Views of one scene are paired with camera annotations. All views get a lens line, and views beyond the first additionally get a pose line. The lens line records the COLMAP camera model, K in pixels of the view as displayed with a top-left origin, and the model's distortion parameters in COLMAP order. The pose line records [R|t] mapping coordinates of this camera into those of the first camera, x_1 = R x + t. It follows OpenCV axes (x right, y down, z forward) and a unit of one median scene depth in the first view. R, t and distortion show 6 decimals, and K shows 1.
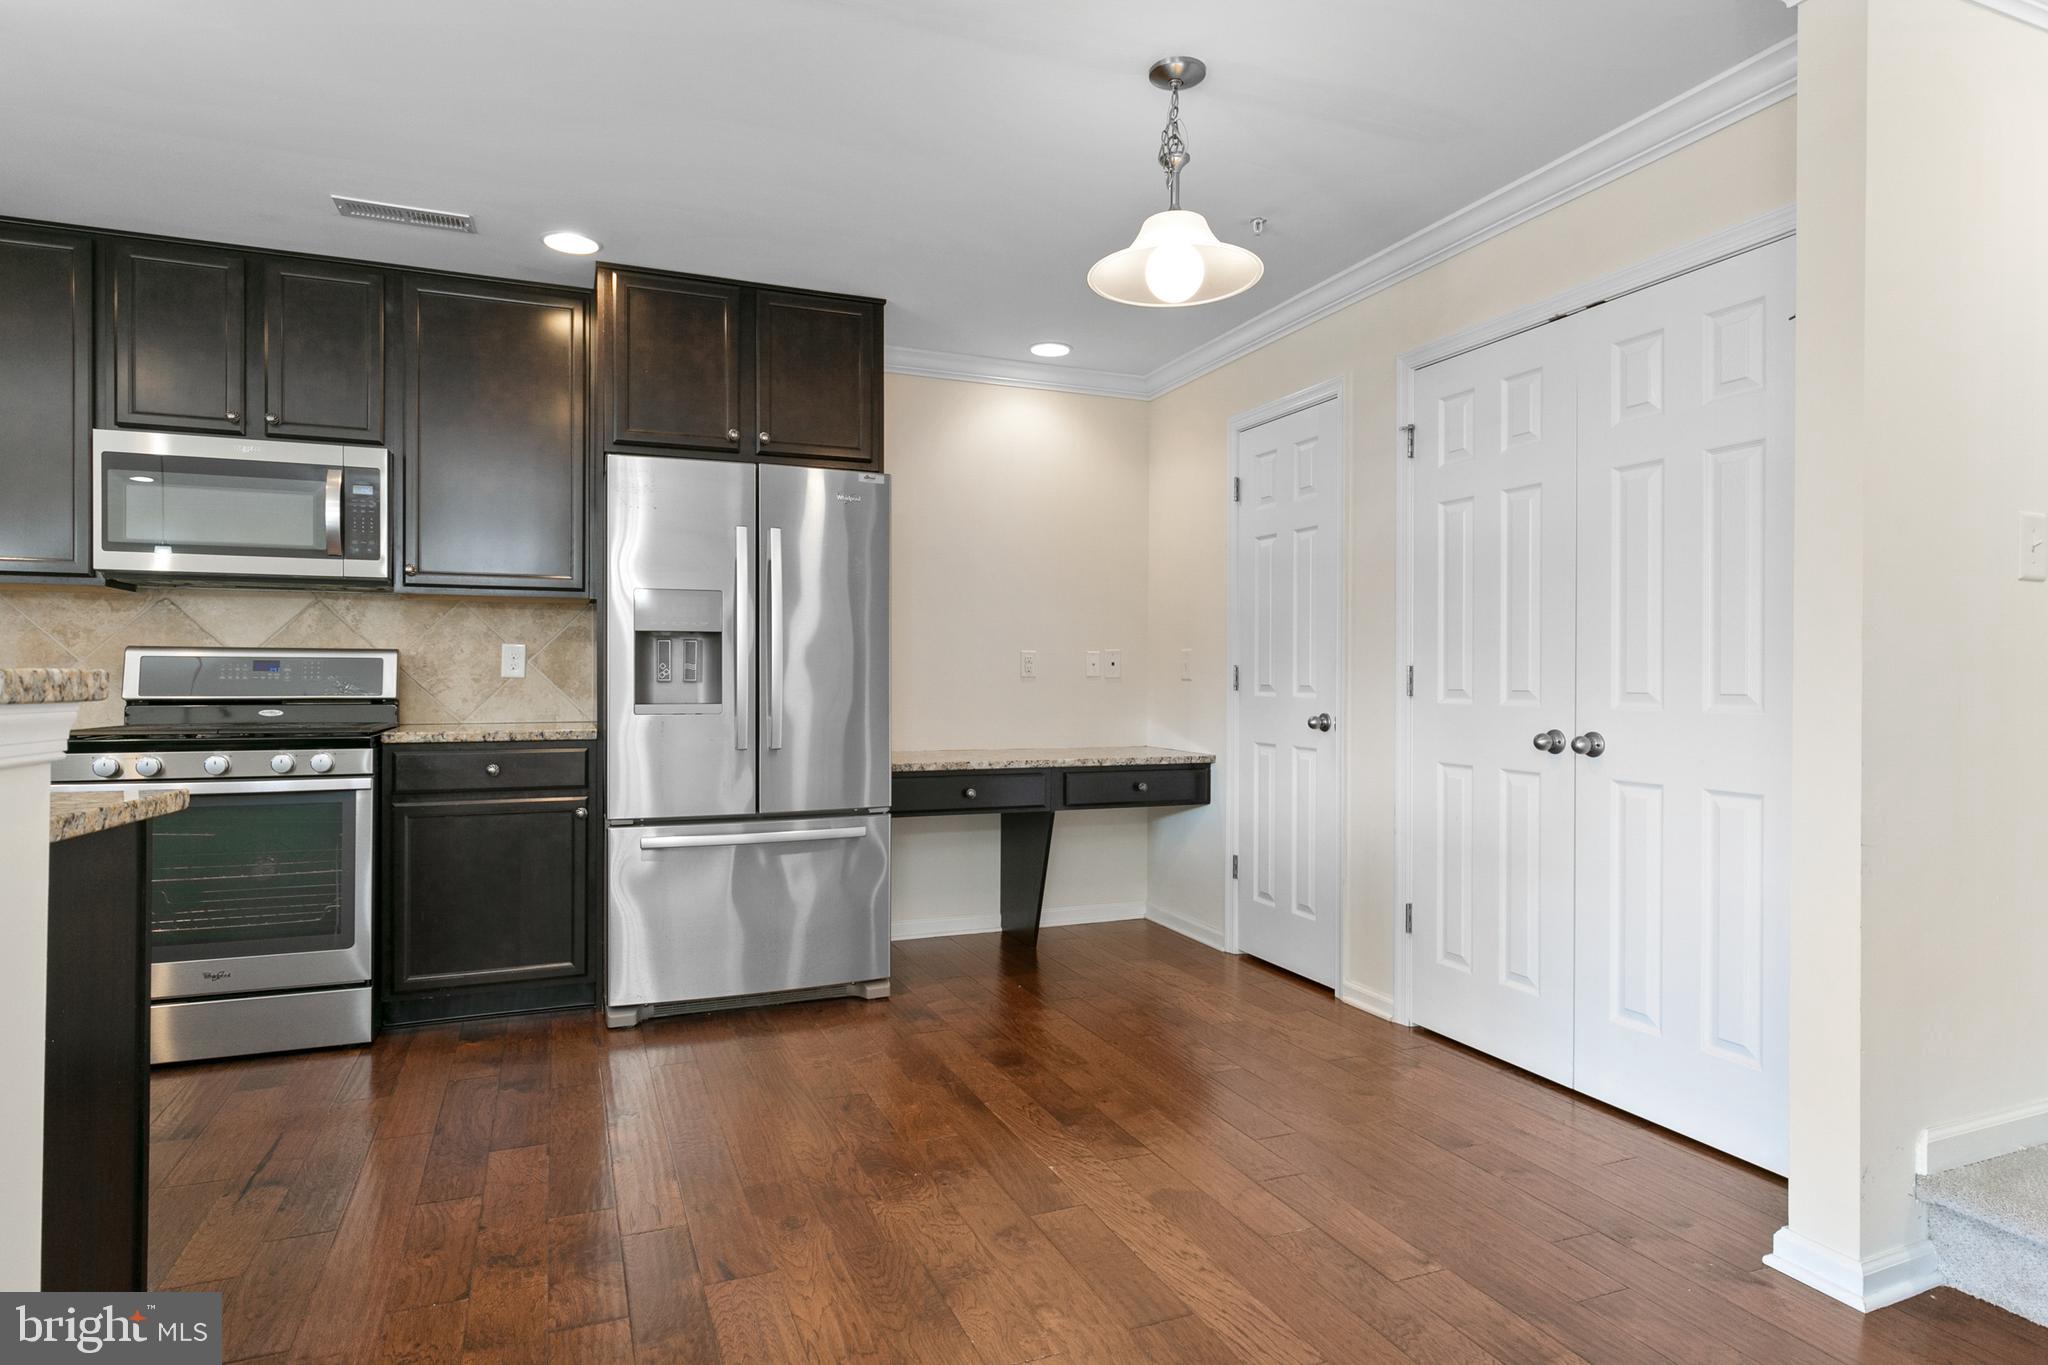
lens RADIAL K [[1125.4, 0, 1028.2], [0, 1125.4, 678.3], [0, 0, 1]] dist [0.000842, 0.001561]
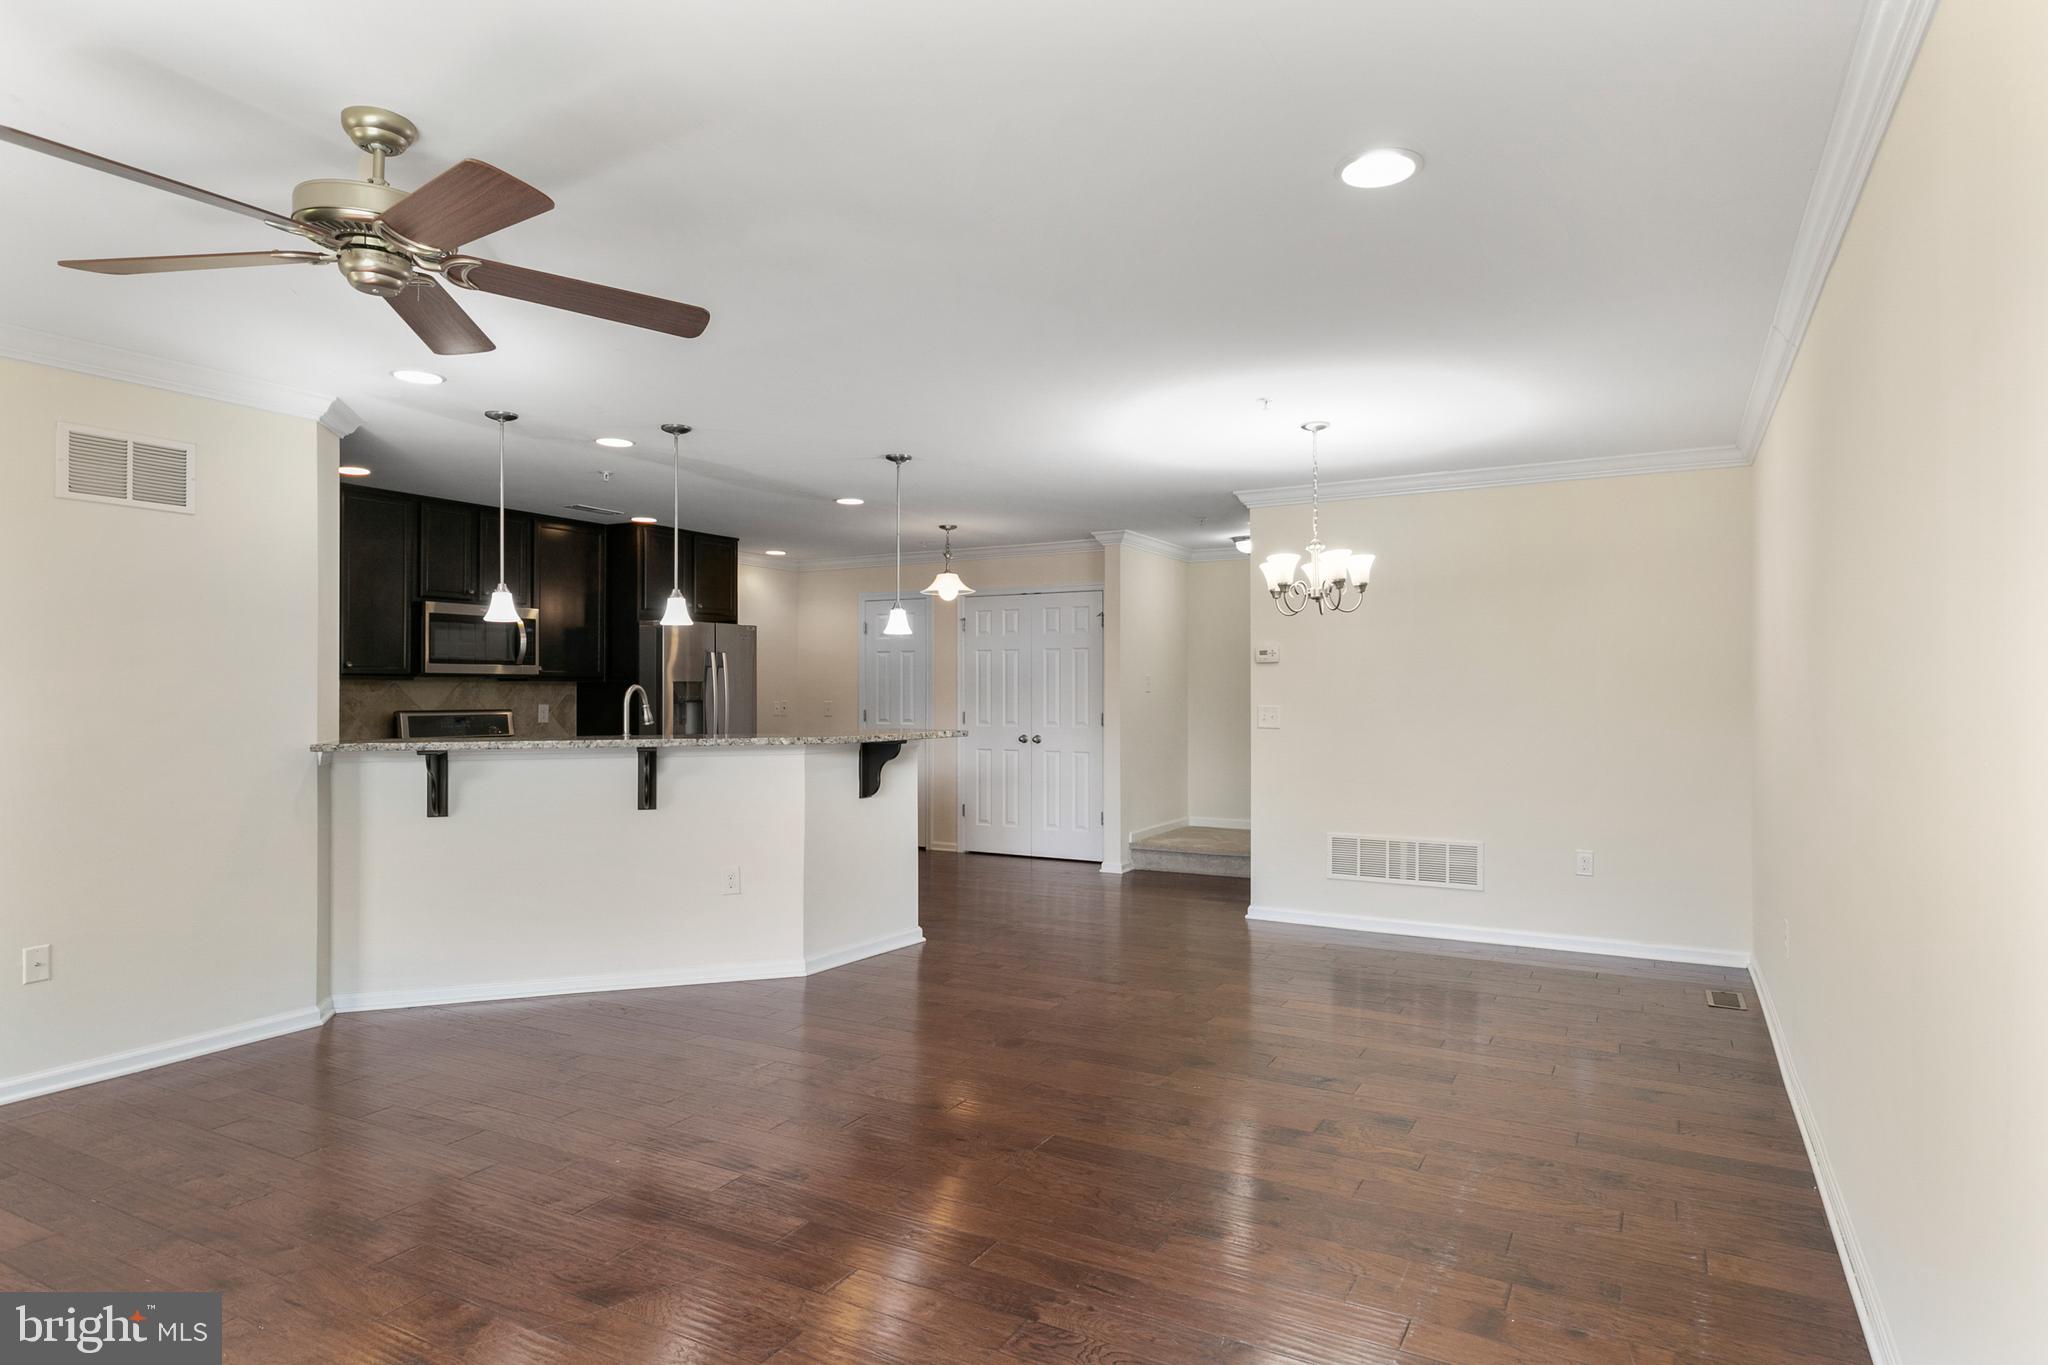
lens RADIAL K [[1125.4, 0, 1023.8], [0, 1125.4, 675.6], [0, 0, 1]] dist [0.000842, 0.001561]
pose [[0.782081, 0.006068, 0.623148, -1.140961], [0.004140, 0.999880, -0.014932, -0.054072], [-0.623163, 0.014258, 0.781962, -1.083480]]
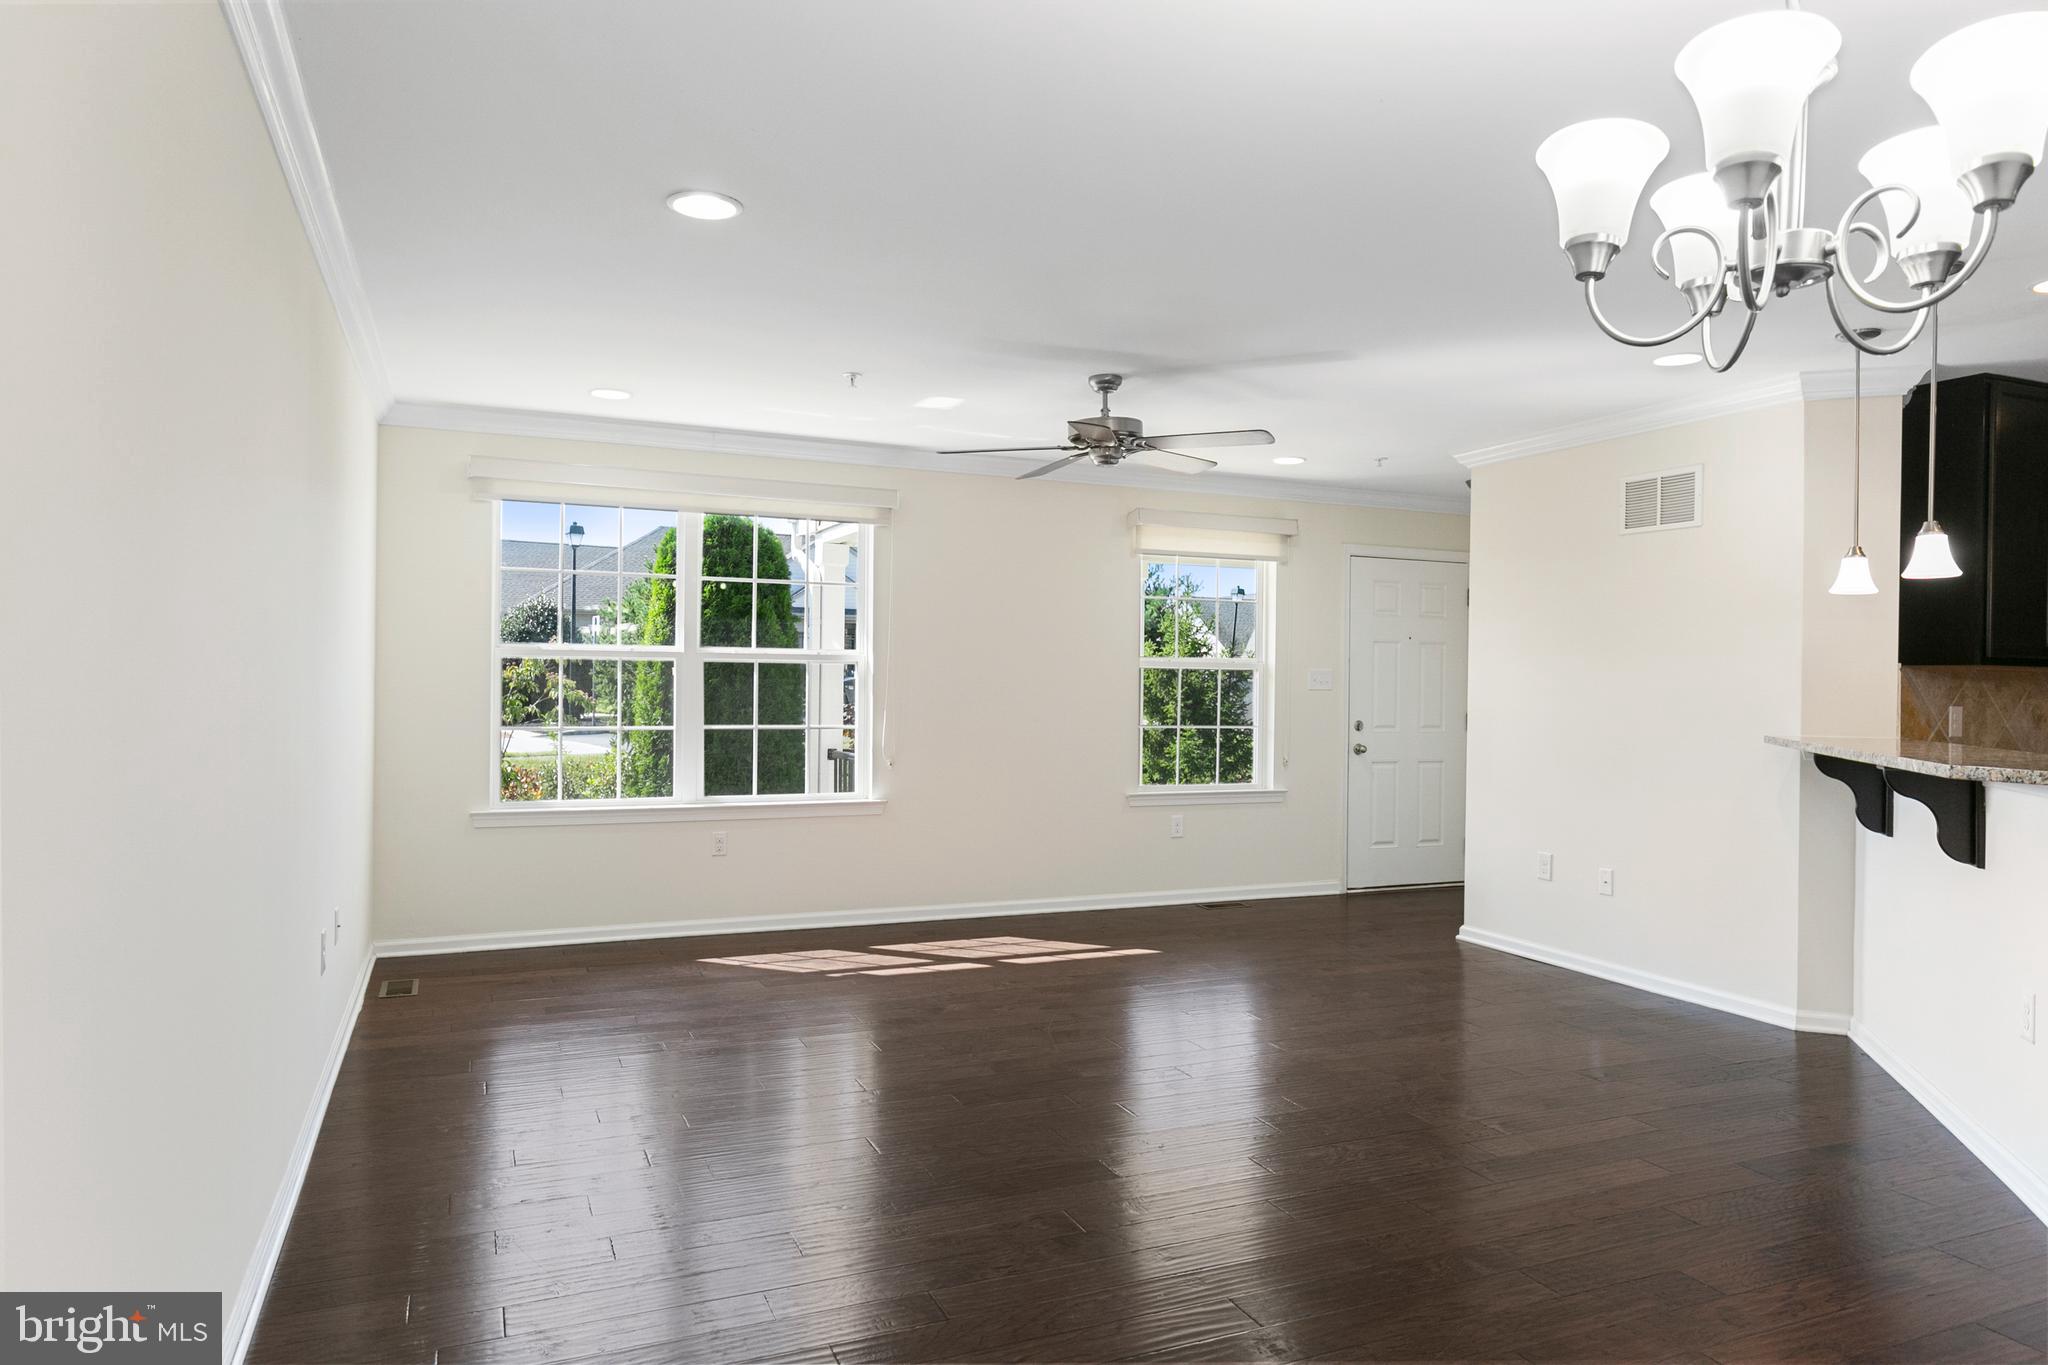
lens RADIAL K [[1274.4, 0, 1017.4], [0, 1274.4, 679.6], [0, 0, 1]] dist [-0.000620, 0.001479]
pose [[0.007551, -0.002431, -0.999969, 0.327521], [-0.015597, 0.999875, -0.002549, -0.045719], [0.999850, 0.015616, 0.007512, -0.480365]]
